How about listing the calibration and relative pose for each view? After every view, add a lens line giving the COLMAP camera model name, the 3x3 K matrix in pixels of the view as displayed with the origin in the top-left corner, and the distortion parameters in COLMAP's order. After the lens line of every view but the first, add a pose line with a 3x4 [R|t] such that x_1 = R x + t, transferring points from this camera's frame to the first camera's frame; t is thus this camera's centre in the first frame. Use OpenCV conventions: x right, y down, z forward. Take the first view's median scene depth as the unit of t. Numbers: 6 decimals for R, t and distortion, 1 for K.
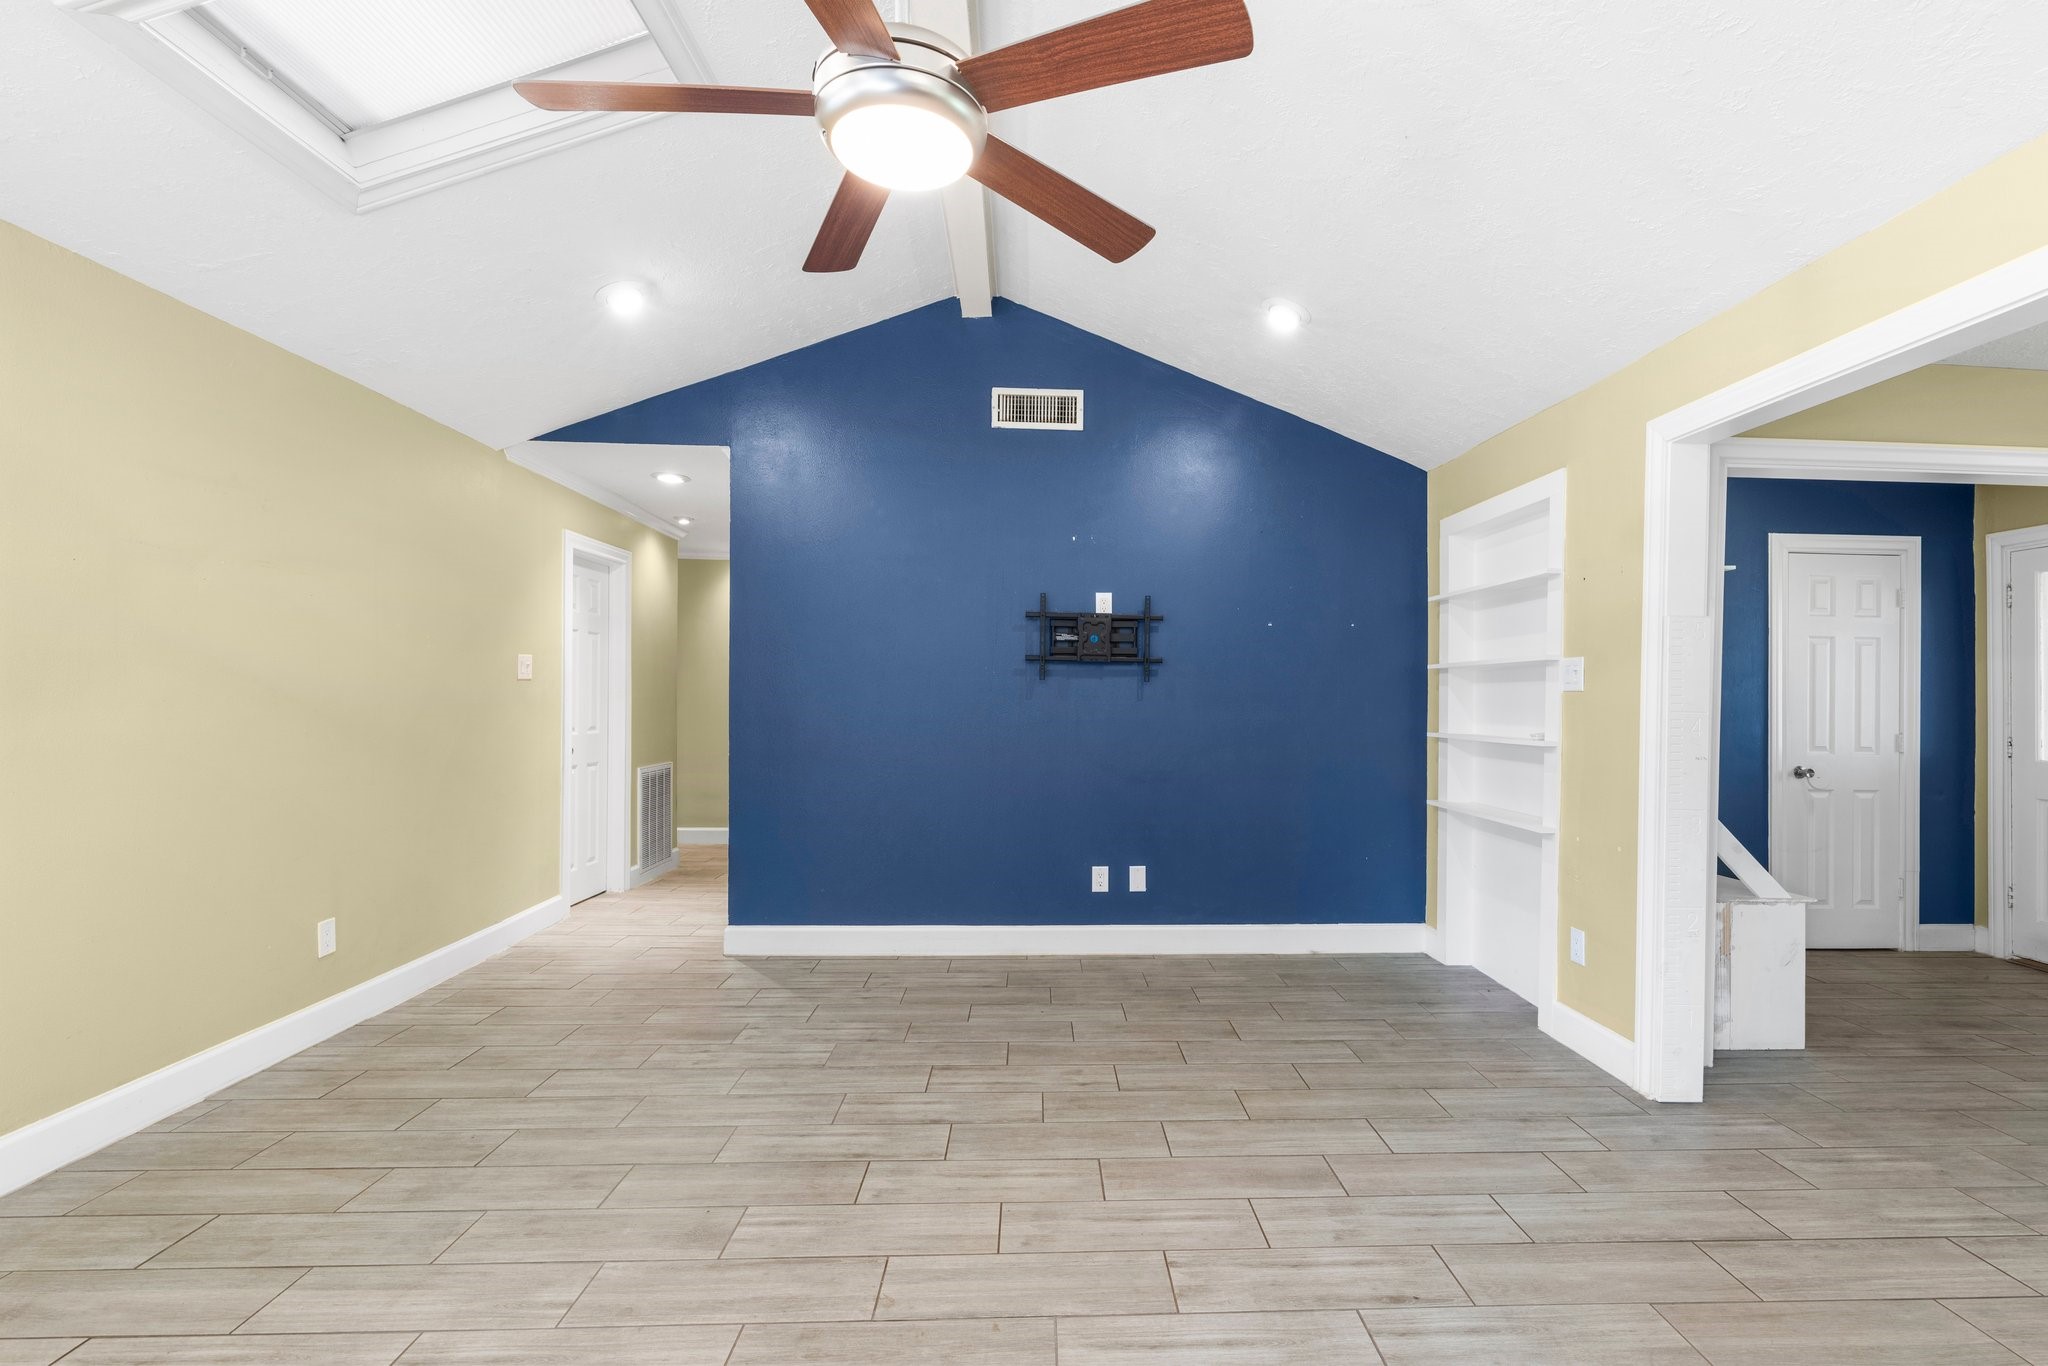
lens RADIAL K [[903.3, 0, 1077.5], [0, 903.3, 696.3], [0, 0, 1]] dist [-0.001175, -0.000127]
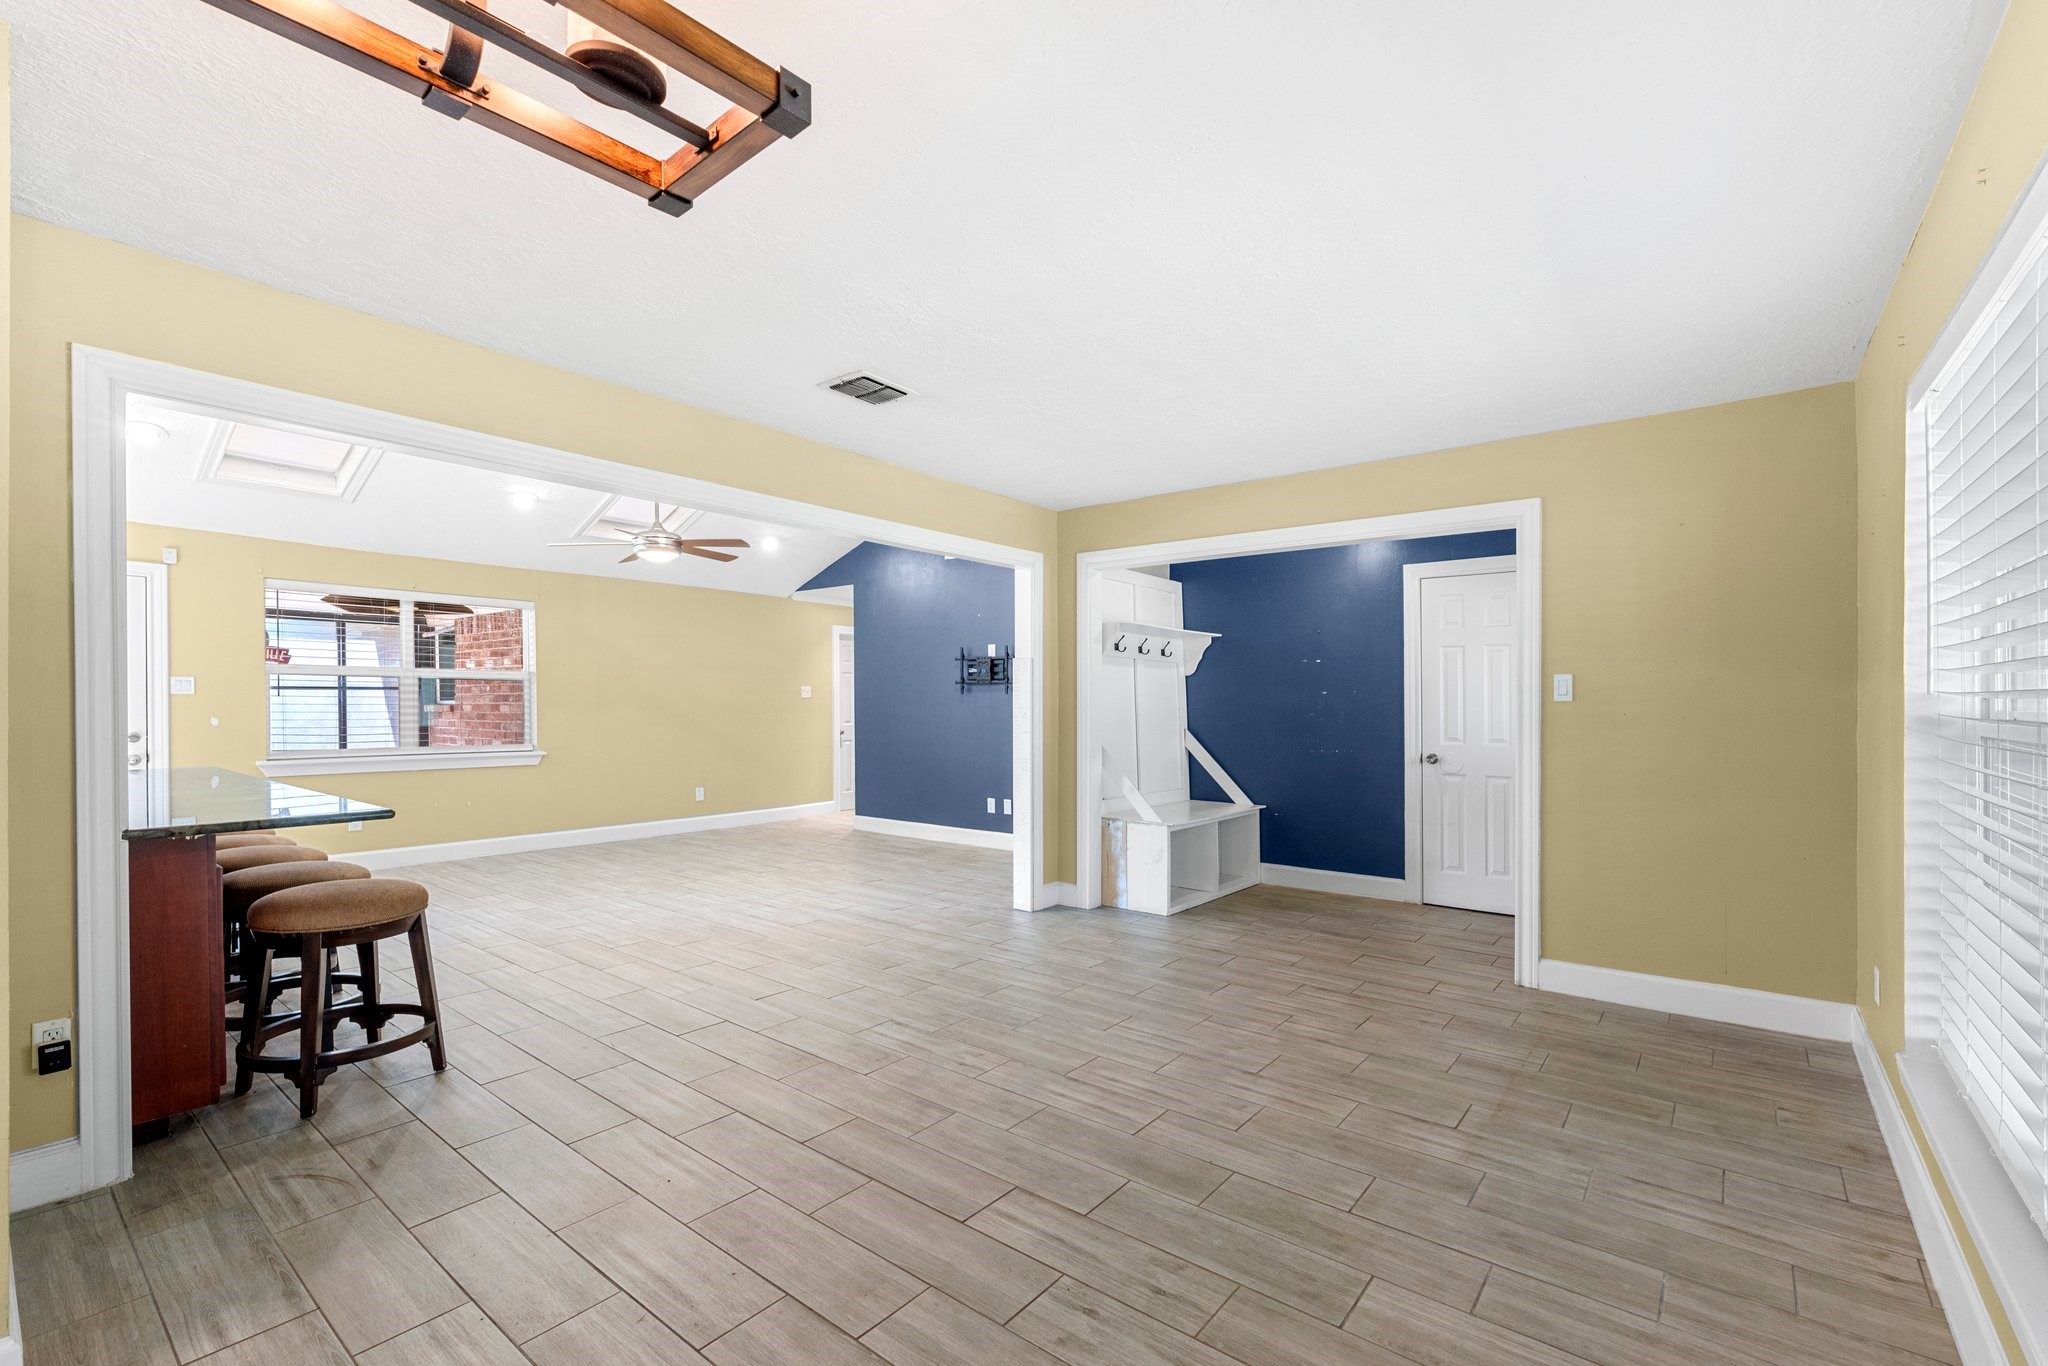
lens RADIAL K [[889.4, 0, 1027.9], [0, 889.4, 691.5], [0, 0, 1]] dist [-0.000341, -0.000162]
pose [[0.749199, -0.019863, -0.662047, 1.262197], [0.008021, 0.999749, -0.020918, 0.015522], [0.662296, 0.010362, 0.749171, -0.269789]]
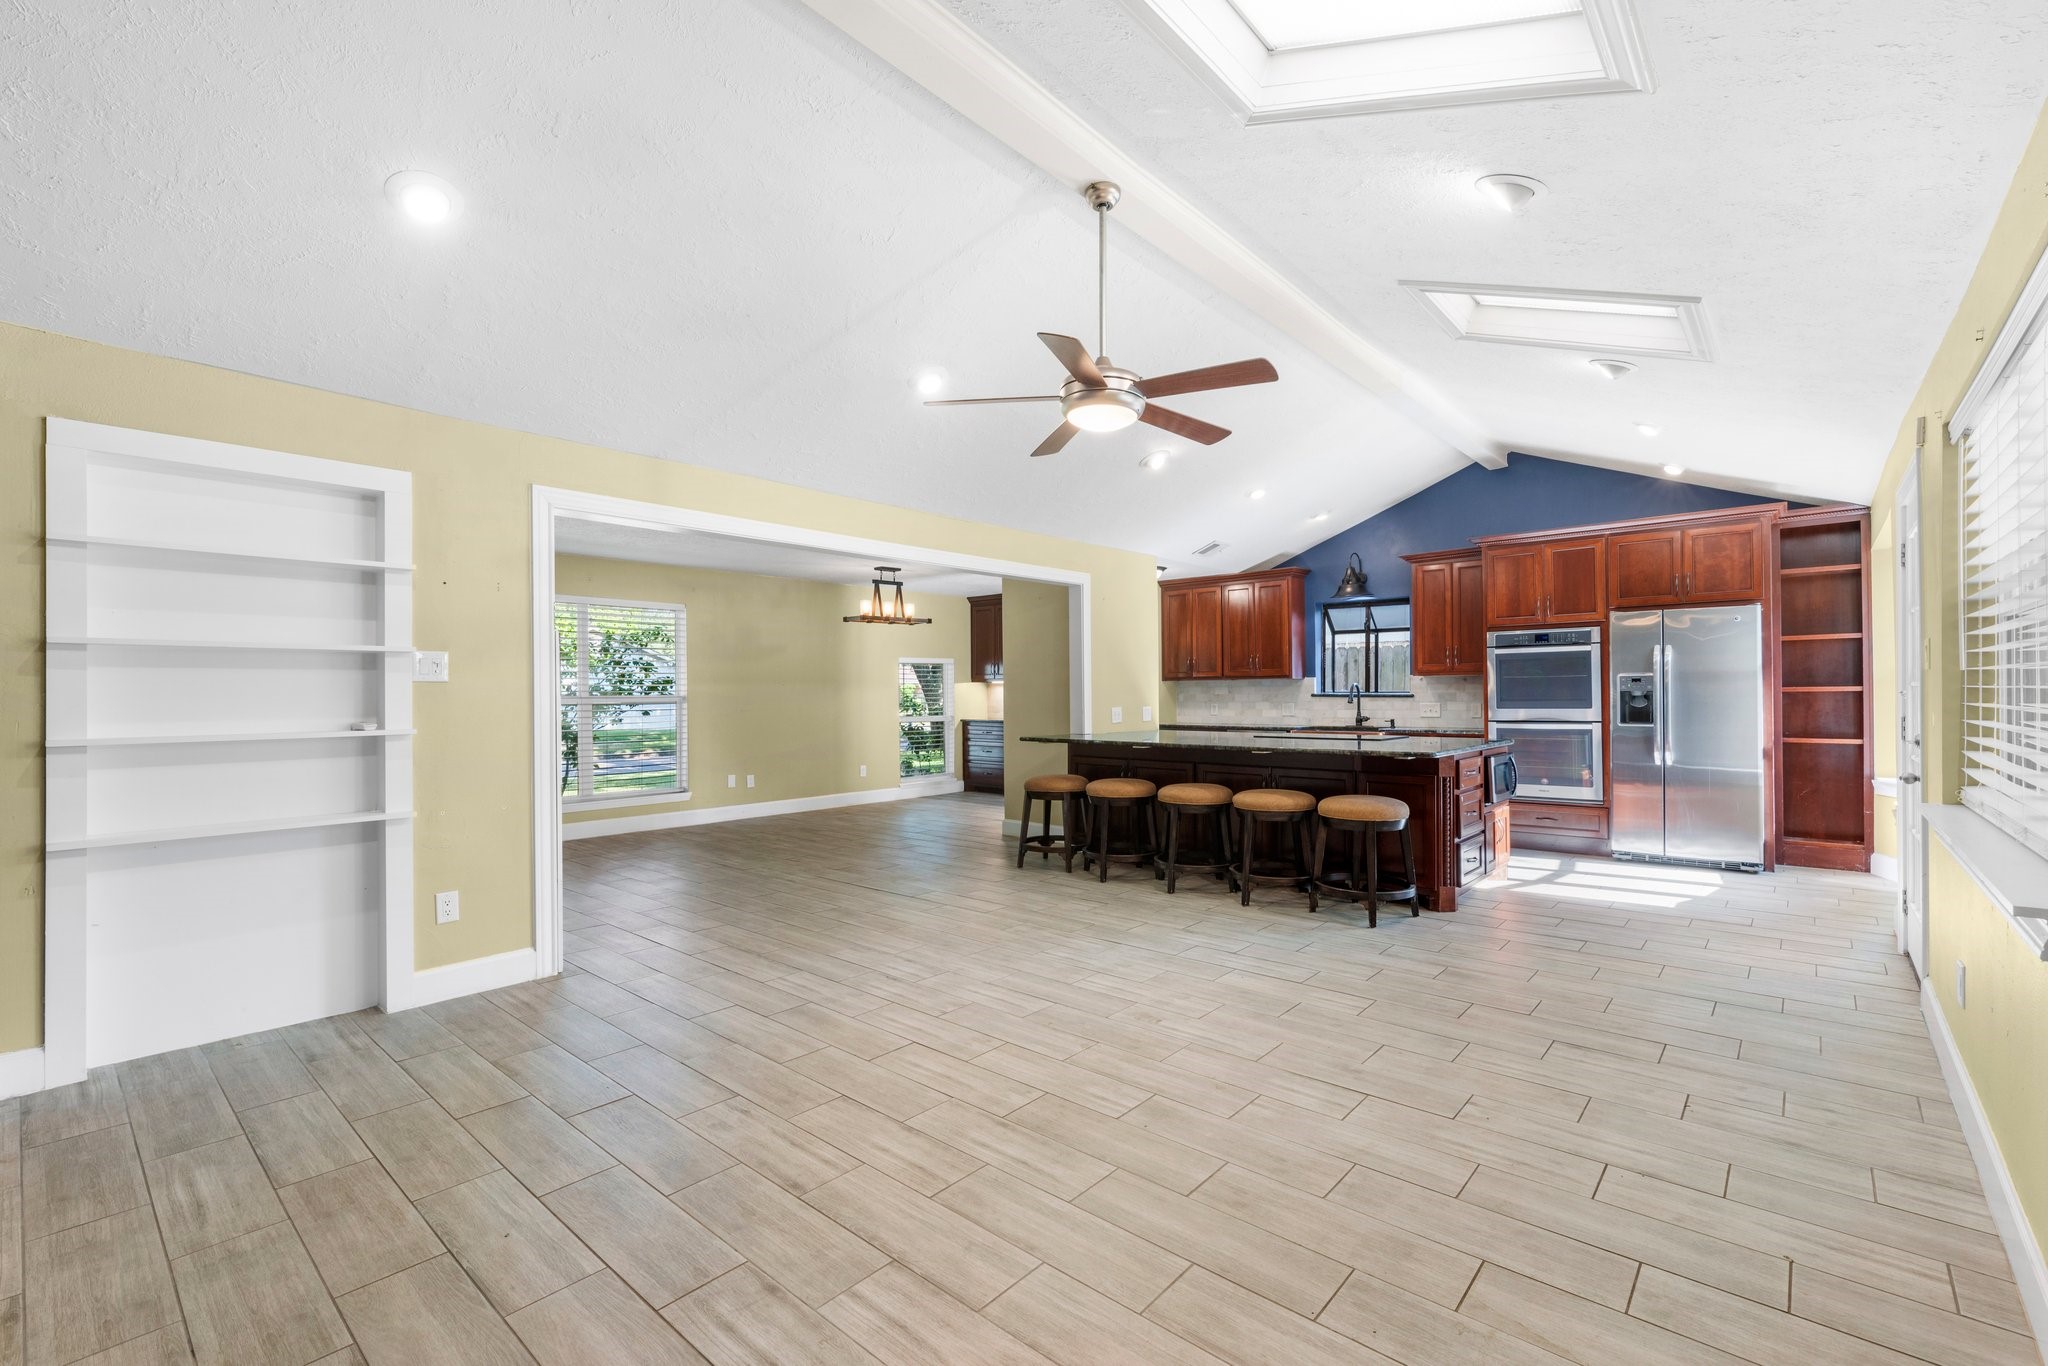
lens RADIAL K [[889.8, 0, 1034.1], [0, 889.8, 692.1], [0, 0, 1]] dist [-0.001830, -0.000262]
pose [[-0.720669, -0.006754, 0.693247, -0.553091], [-0.004159, 0.999977, 0.005419, 0.000048], [-0.693267, 0.001022, -0.720680, 0.970335]]
